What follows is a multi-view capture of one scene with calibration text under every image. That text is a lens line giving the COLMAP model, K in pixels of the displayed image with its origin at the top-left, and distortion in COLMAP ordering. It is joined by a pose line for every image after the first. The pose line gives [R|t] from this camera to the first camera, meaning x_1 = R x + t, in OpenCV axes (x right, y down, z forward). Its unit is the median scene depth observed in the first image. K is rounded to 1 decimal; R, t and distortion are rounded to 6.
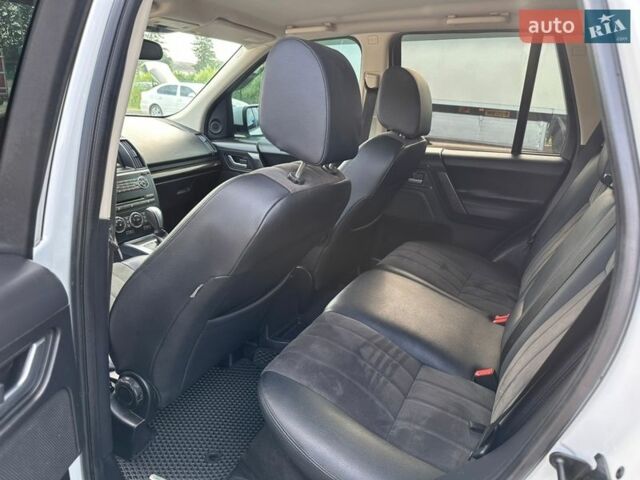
lens RADIAL K [[454.3, 0, 320.0], [0, 454.3, 240.0], [0, 0, 1]] dist [0.155275, -0.266622]
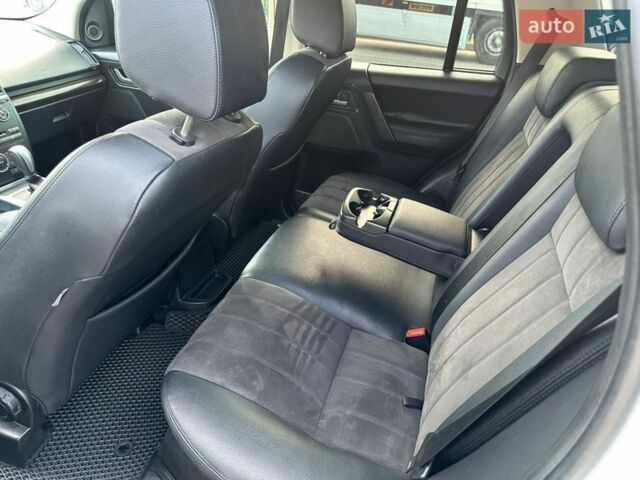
lens RADIAL K [[456.2, 0, 320.0], [0, 456.2, 240.0], [0, 0, 1]] dist [0.057434, -0.072256]
pose [[0.986392, -0.067230, 0.150034, 0.033982], [0.034274, 0.976607, 0.212283, -0.095044], [-0.160796, -0.204252, 0.965622, 0.166019]]
